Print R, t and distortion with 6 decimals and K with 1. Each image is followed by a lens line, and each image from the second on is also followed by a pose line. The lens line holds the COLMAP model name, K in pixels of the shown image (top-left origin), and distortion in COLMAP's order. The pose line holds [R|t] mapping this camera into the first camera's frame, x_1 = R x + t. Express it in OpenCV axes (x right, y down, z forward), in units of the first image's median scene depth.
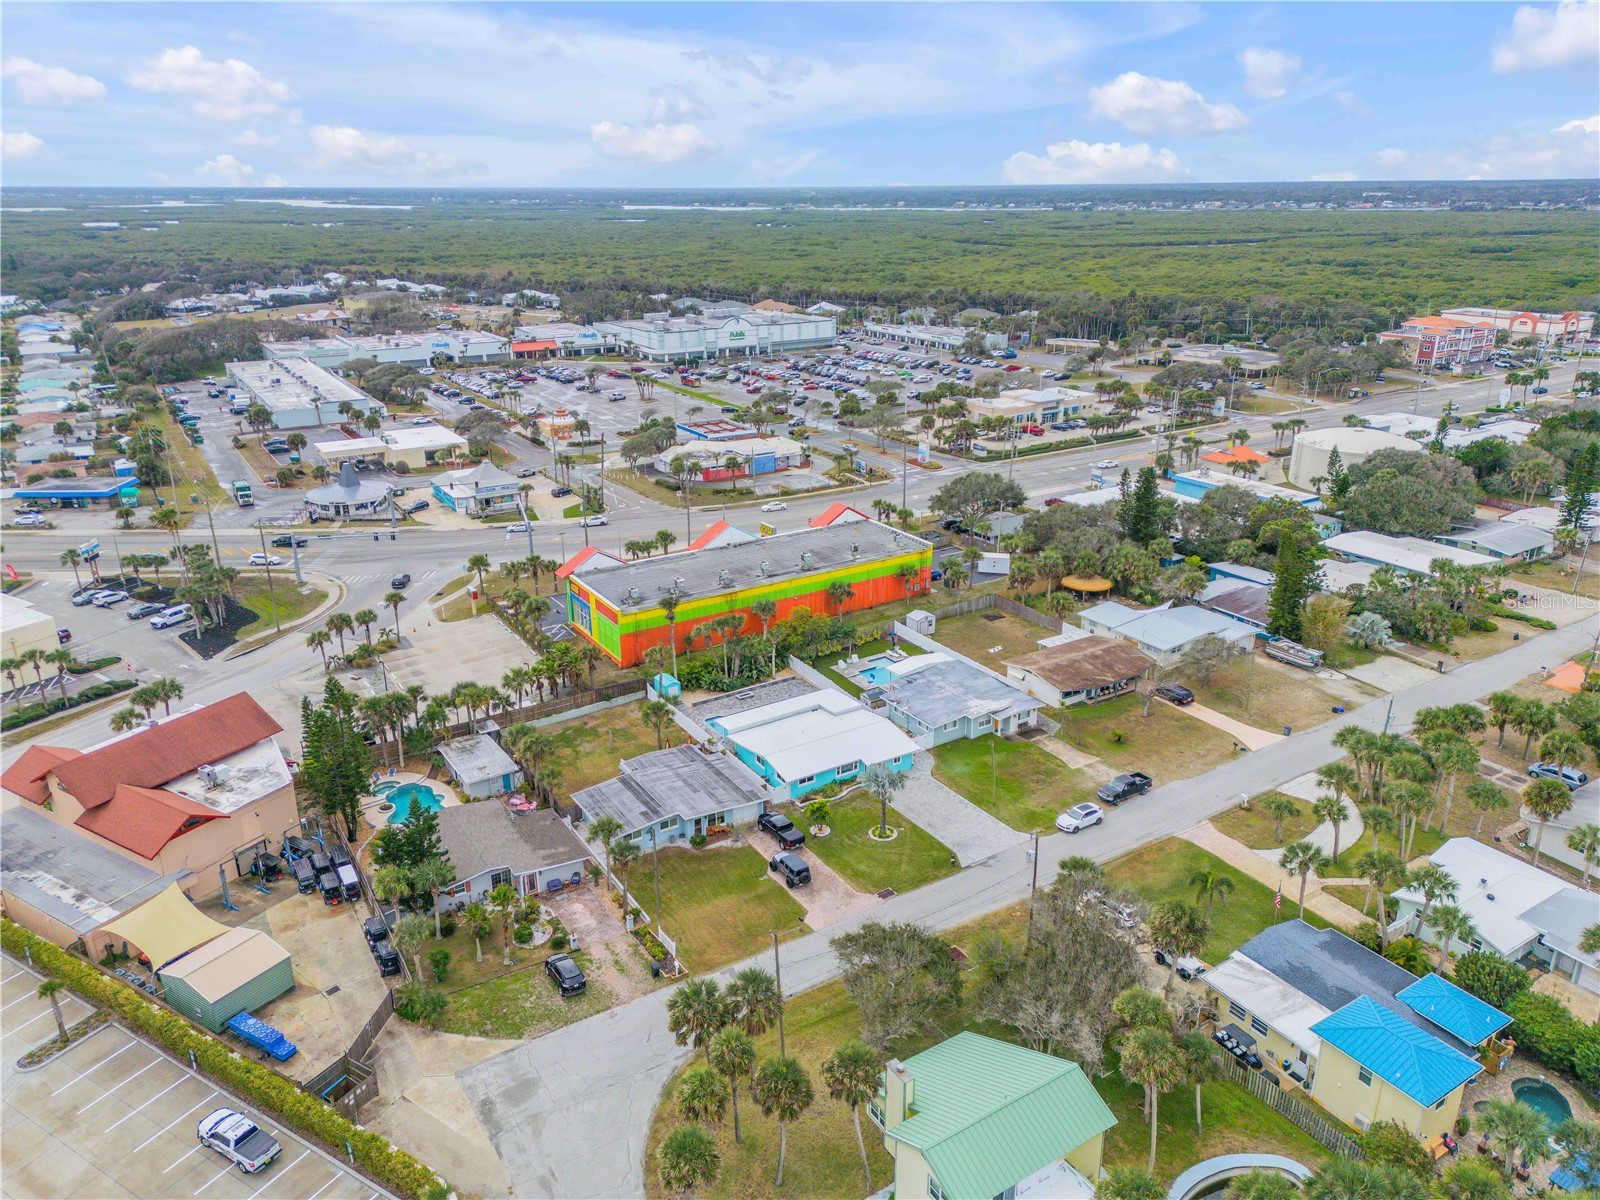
lens RADIAL K [[1118.3, 0, 801.2], [0, 1118.3, 602.1], [0, 0, 1]] dist [0.095210, -0.104323]
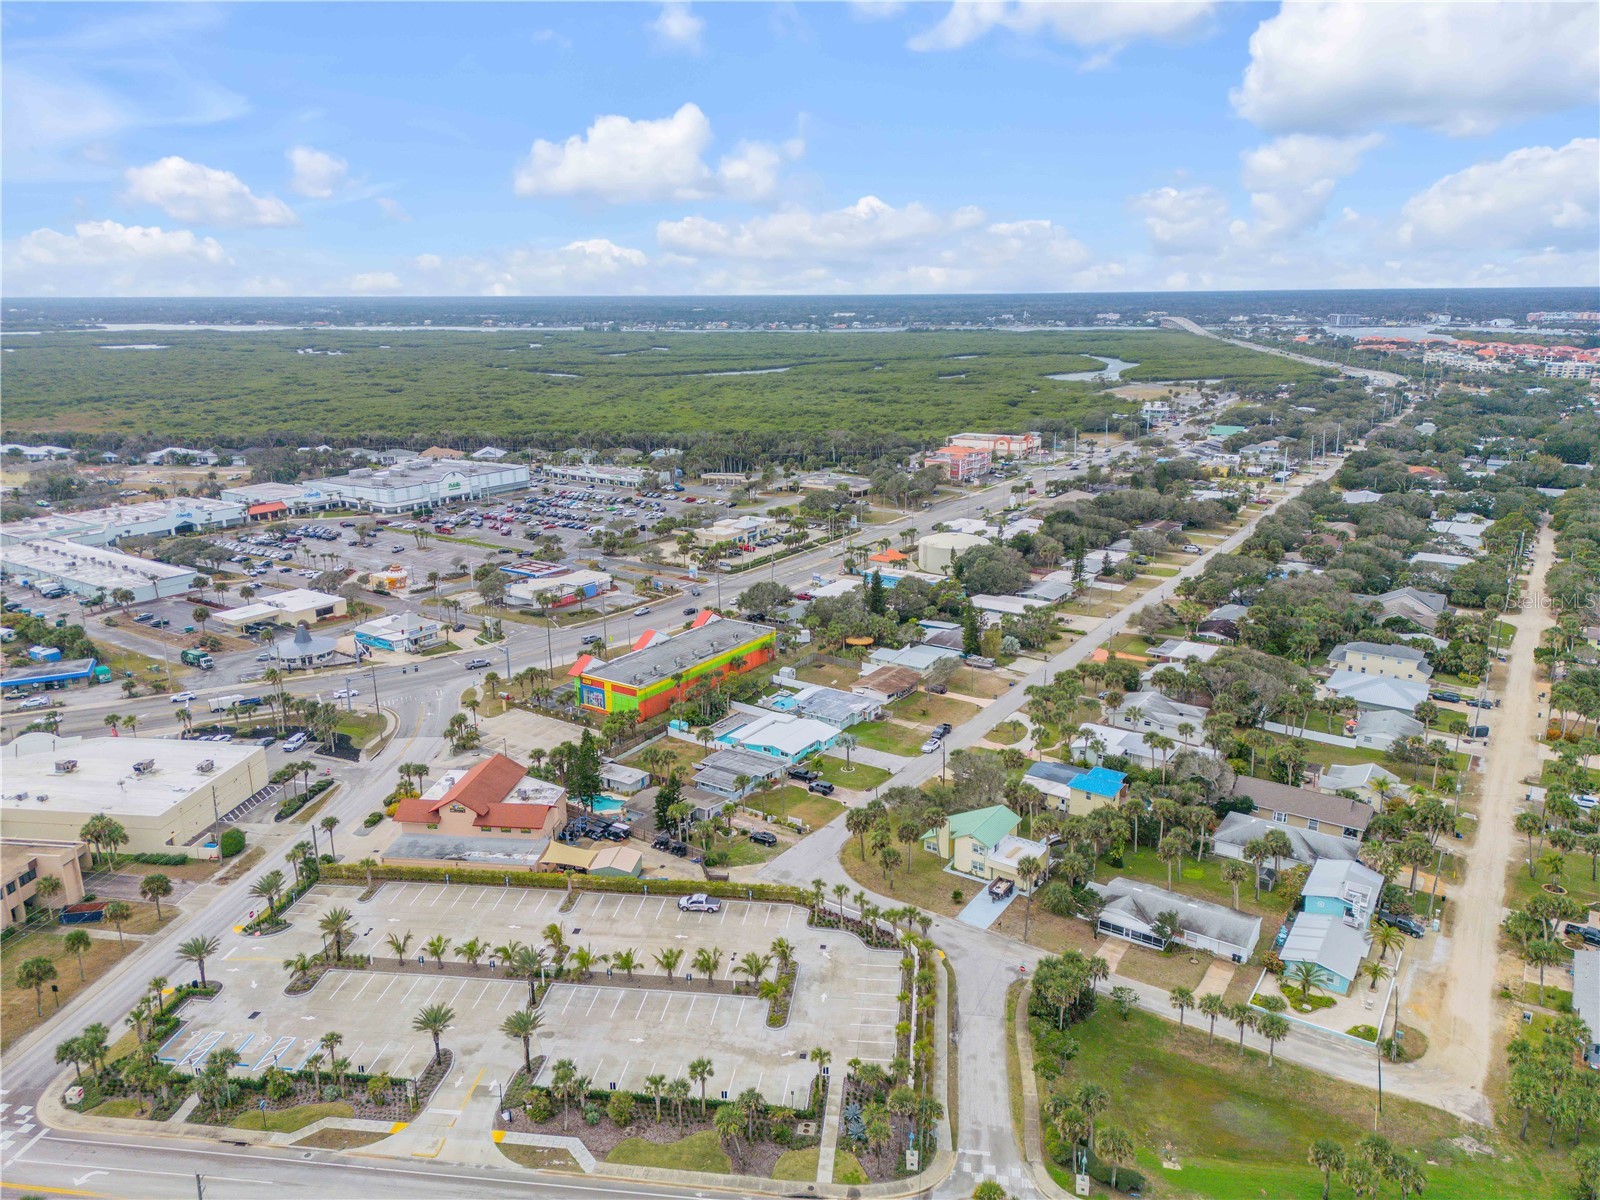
lens RADIAL K [[1118.3, 0, 801.2], [0, 1118.3, 602.1], [0, 0, 1]] dist [0.095210, -0.104323]
pose [[0.914911, -0.108164, 0.388894, -0.515261], [0.141491, 0.988239, -0.058009, 0.011901], [-0.378046, 0.108098, 0.919454, -0.573052]]
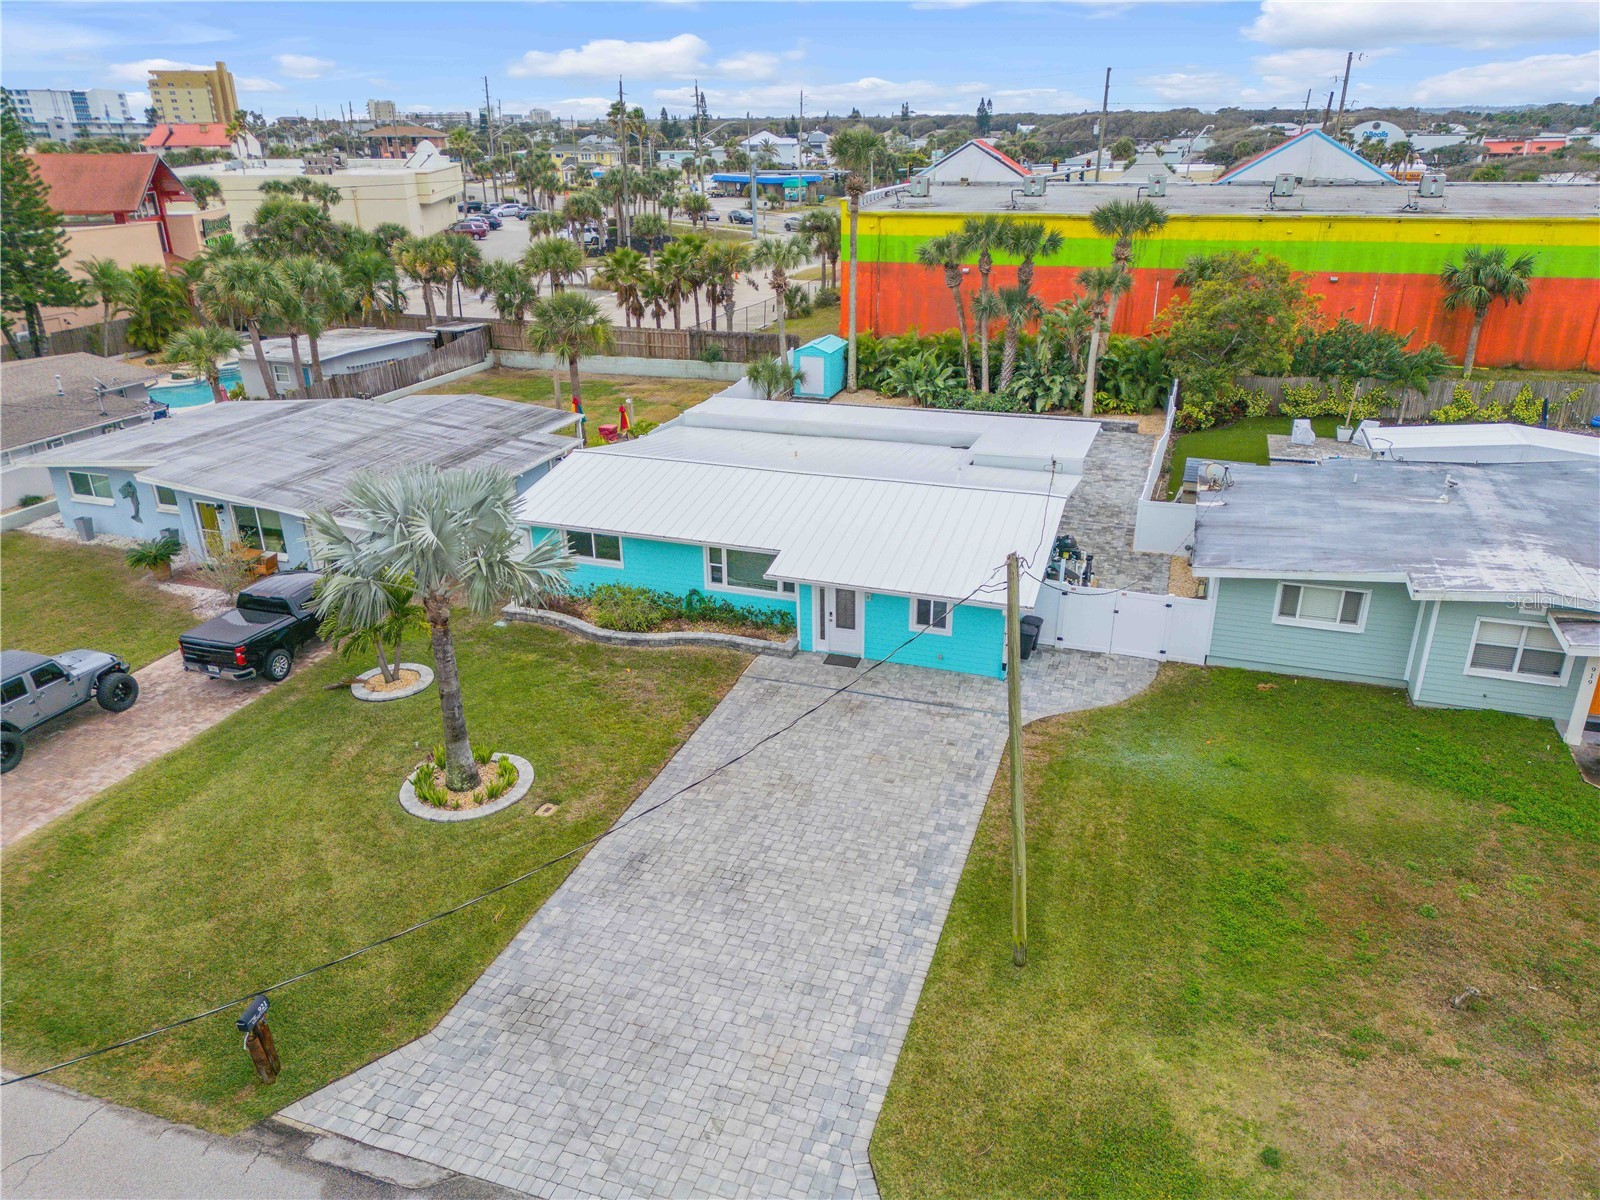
lens RADIAL K [[1118.3, 0, 801.2], [0, 1118.3, 602.1], [0, 0, 1]] dist [0.095210, -0.104323]
pose [[0.620595, 0.305925, -0.721991, 0.185785], [-0.265331, 0.948367, 0.173778, 0.078008], [0.737876, 0.083721, 0.669724, 0.617428]]
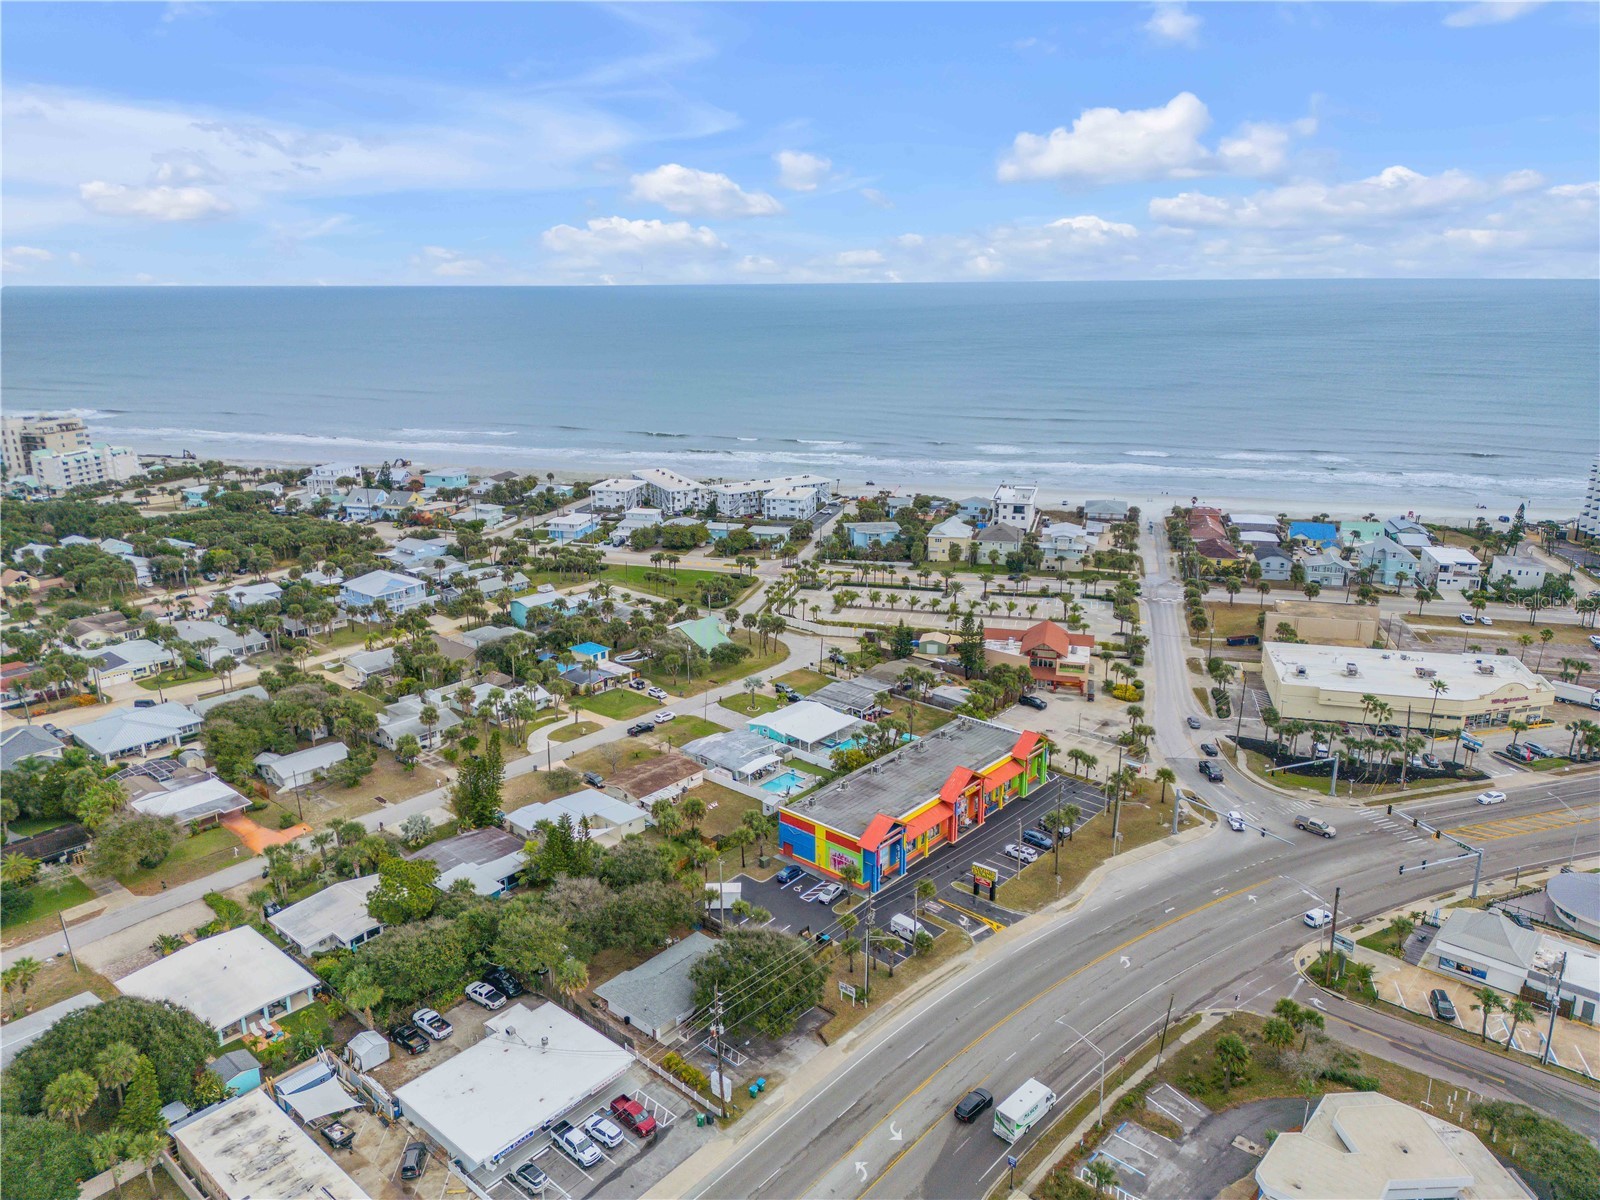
lens RADIAL K [[1115.9, 0, 797.1], [0, 1115.9, 636.3], [0, 0, 1]] dist [0.142345, -0.105411]
pose [[-0.963420, 0.088889, -0.252827, 0.369057], [-0.083854, 0.796040, 0.599407, -0.850475], [0.254541, 0.598681, -0.759467, 1.799458]]
